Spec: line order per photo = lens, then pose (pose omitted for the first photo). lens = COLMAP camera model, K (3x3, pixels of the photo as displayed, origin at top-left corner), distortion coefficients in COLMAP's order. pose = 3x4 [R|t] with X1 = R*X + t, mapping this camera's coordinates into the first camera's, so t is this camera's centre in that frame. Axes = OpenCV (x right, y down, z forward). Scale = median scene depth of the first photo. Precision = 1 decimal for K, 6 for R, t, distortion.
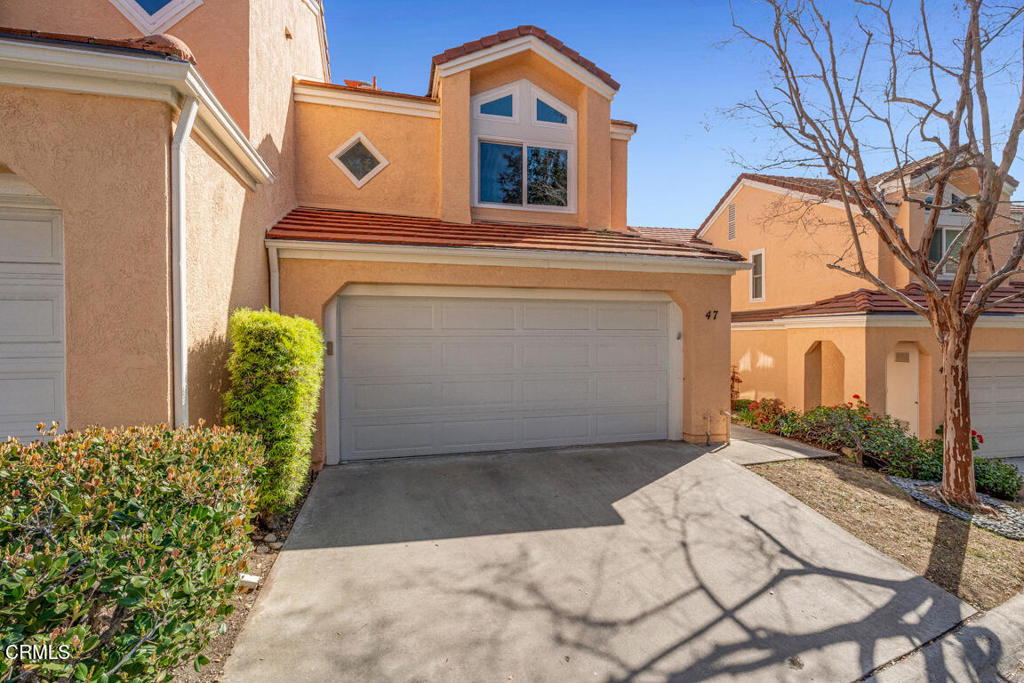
lens RADIAL K [[473.4, 0, 514.2], [0, 473.4, 337.6], [0, 0, 1]] dist [-0.008284, 0.000879]
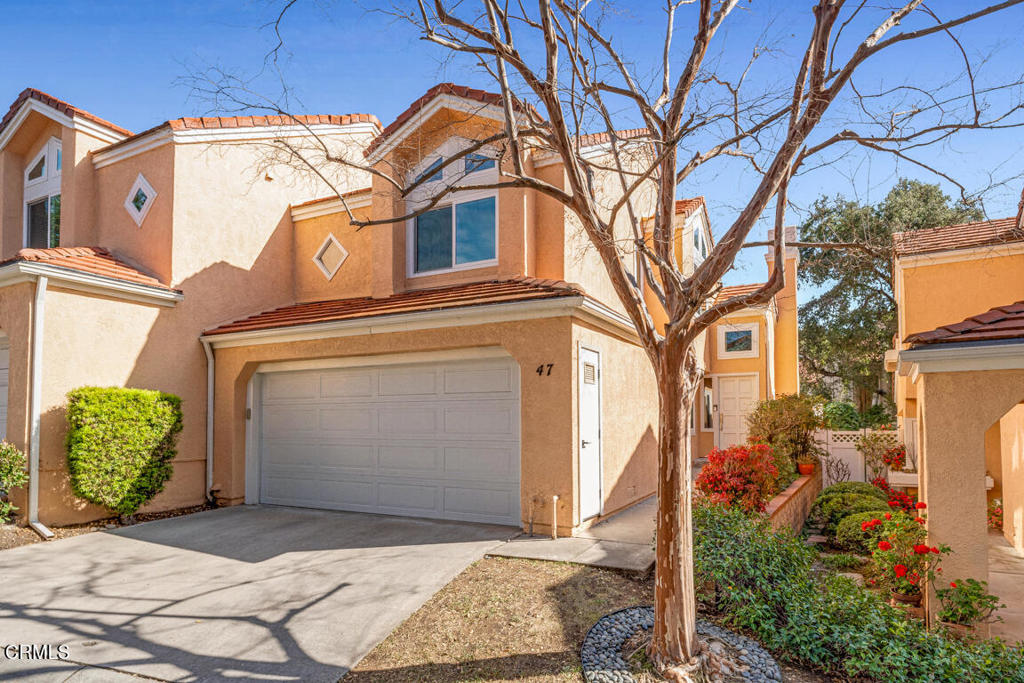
lens RADIAL K [[602.1, 0, 520.9], [0, 602.1, 404.8], [0, 0, 1]] dist [-0.009967, 0.003194]
pose [[0.732119, -0.021348, -0.680842, 1.202920], [-0.000245, 0.999500, -0.031603, 0.046940], [0.681176, 0.023304, 0.731748, 0.273485]]
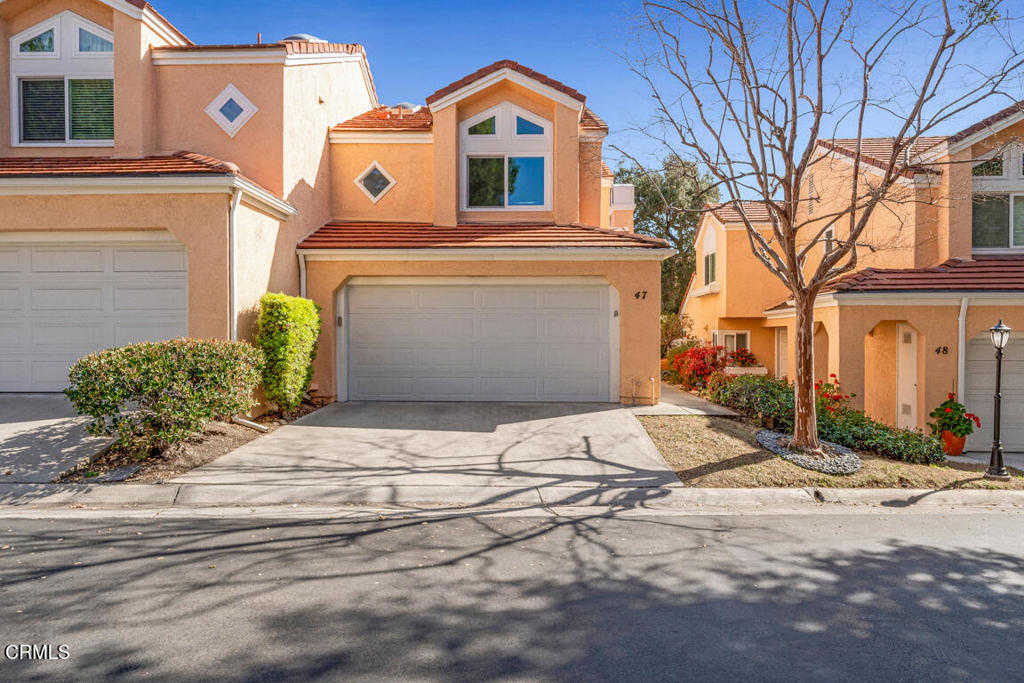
lens RADIAL K [[602.1, 0, 511.7], [0, 602.1, 341.8], [0, 0, 1]] dist [-0.009967, 0.003194]
pose [[0.959634, 0.005161, -0.281205, 0.598125], [-0.003921, 0.999980, 0.004971, 0.070040], [0.281225, -0.003667, 0.959635, -0.589721]]
